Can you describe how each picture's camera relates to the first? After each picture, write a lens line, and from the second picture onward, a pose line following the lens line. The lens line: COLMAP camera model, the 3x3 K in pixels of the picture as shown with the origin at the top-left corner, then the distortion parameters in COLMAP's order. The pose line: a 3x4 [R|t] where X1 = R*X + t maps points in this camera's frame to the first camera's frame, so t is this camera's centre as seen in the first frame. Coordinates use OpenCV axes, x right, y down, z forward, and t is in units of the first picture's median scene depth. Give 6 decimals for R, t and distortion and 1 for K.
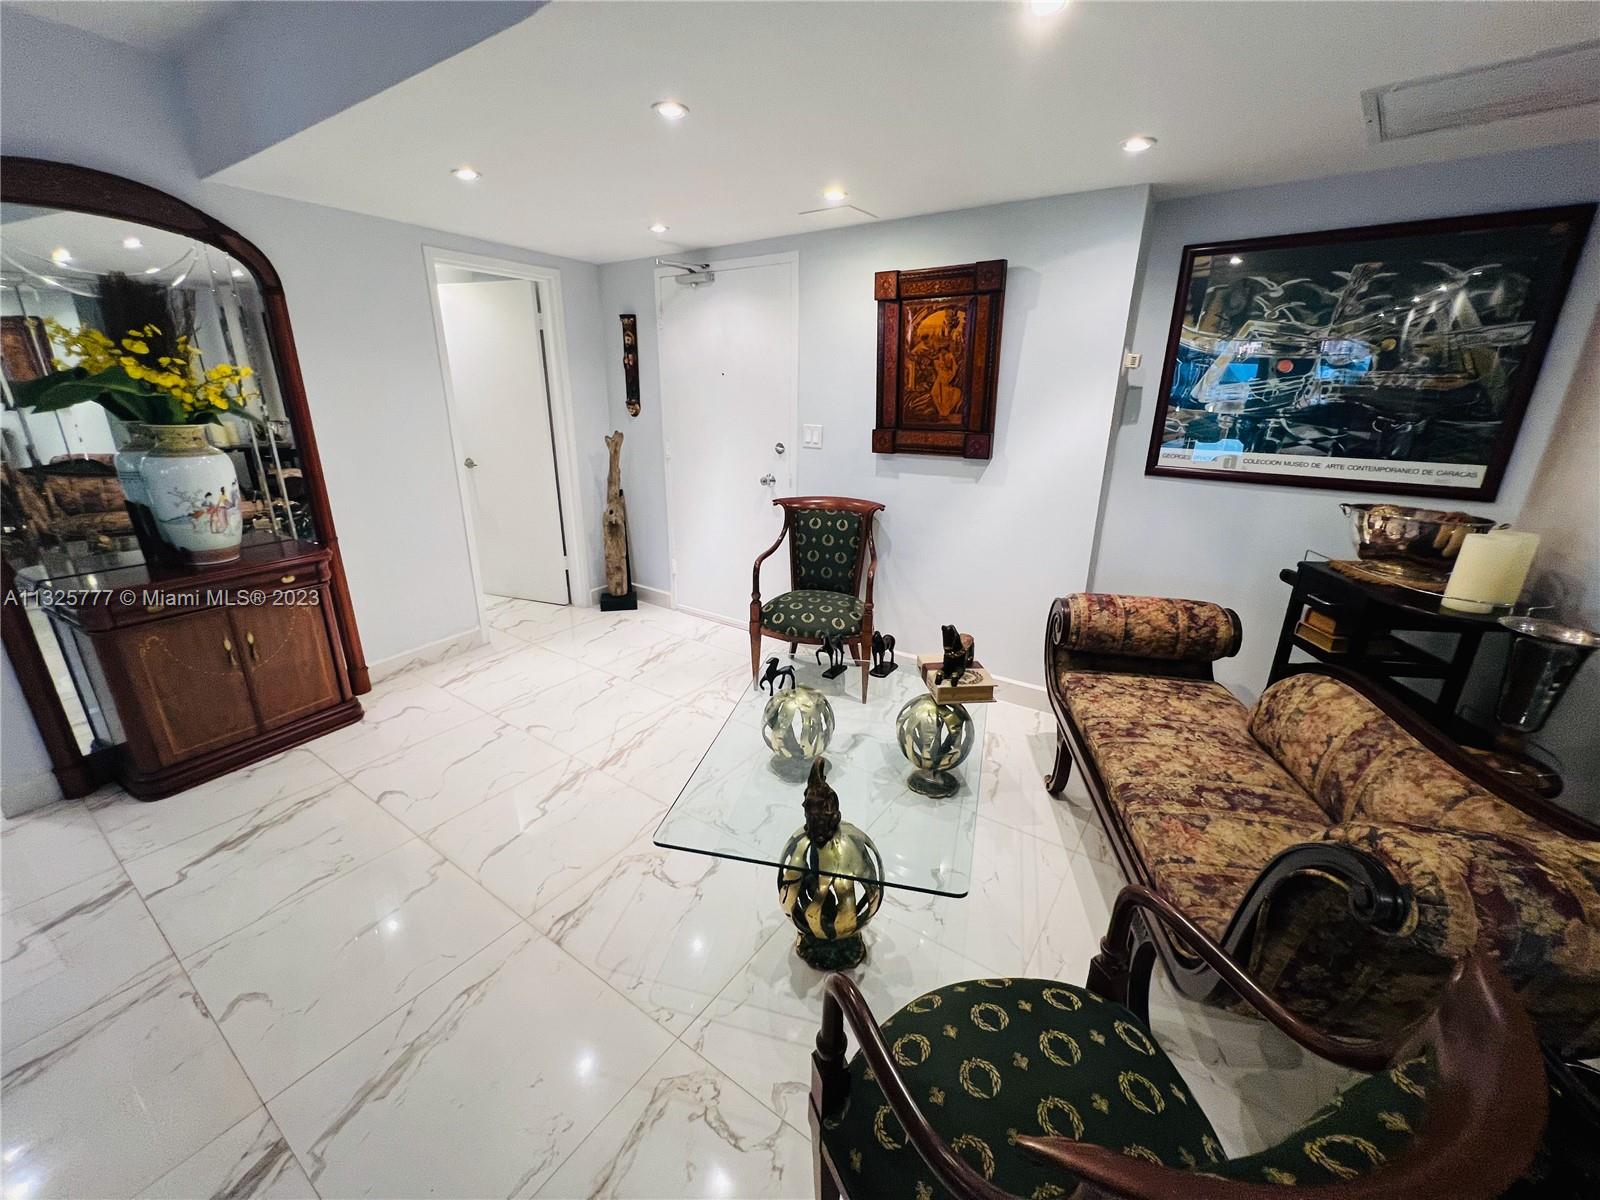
lens RADIAL K [[645.5, 0, 803.0], [0, 645.5, 593.8], [0, 0, 1]] dist [-0.000197, -0.000015]
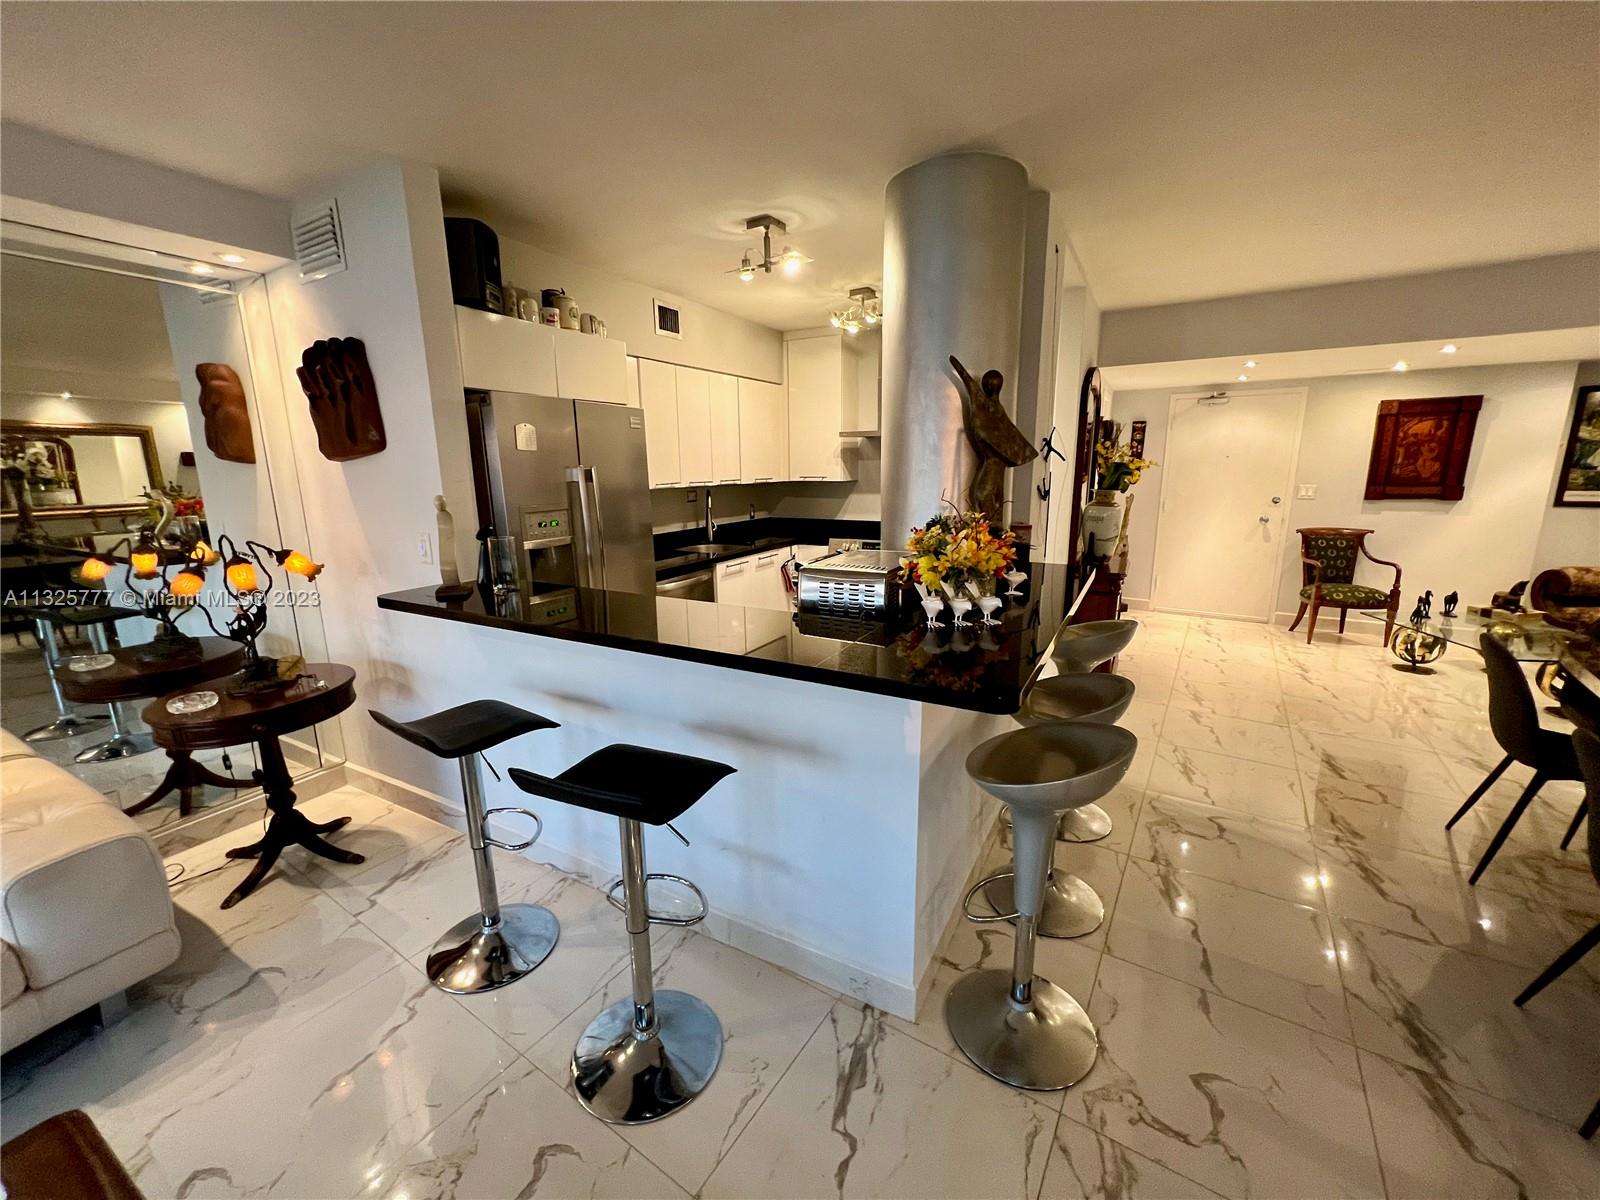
lens RADIAL K [[641.4, 0, 796.5], [0, 641.4, 596.9], [0, 0, 1]] dist [-0.002276, 0.000562]
pose [[0.999445, -0.028277, 0.017617, -1.676197], [0.029991, 0.993906, -0.106076, 0.198701], [-0.014511, 0.106545, 0.994202, -0.738405]]
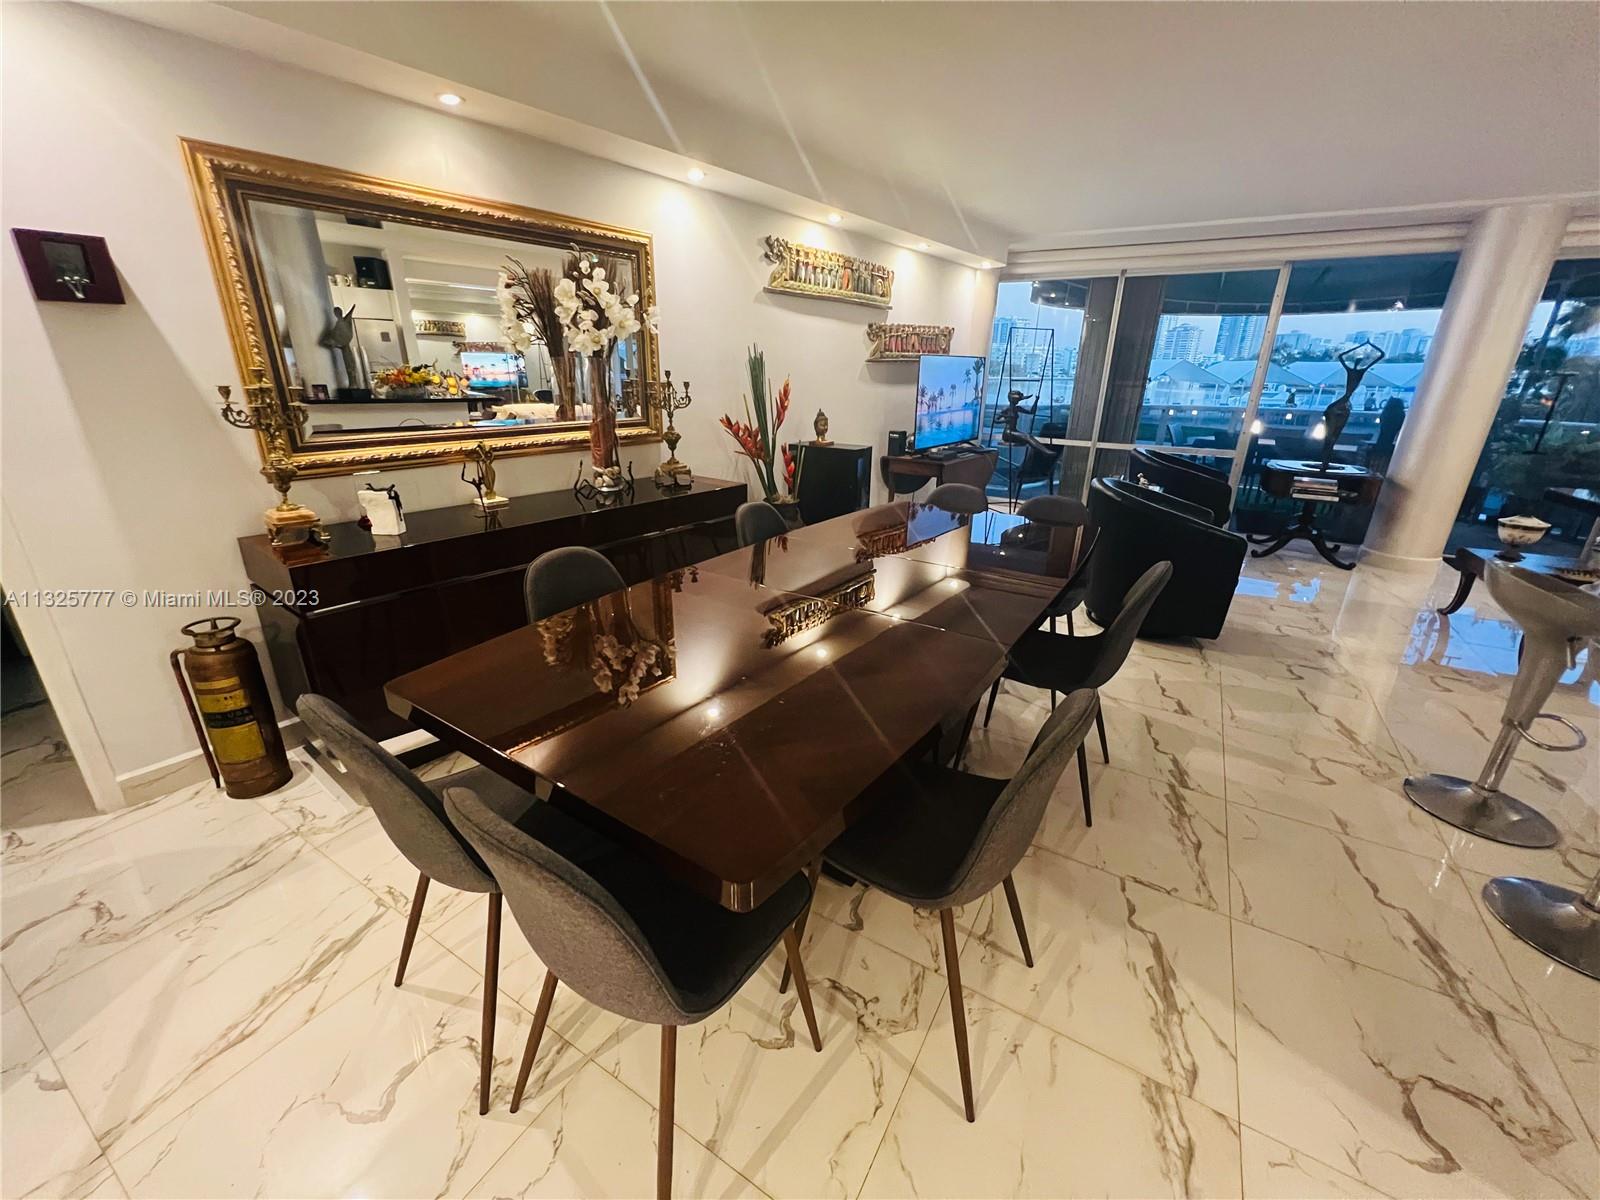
lens RADIAL K [[641.4, 0, 795.7], [0, 641.4, 597.0], [0, 0, 1]] dist [-0.002276, 0.000562]
pose [[-0.997480, -0.002981, -0.070882, -0.498411], [-0.045728, 0.790896, 0.610240, -0.124144], [0.054241, 0.611943, -0.789039, 0.398499]]
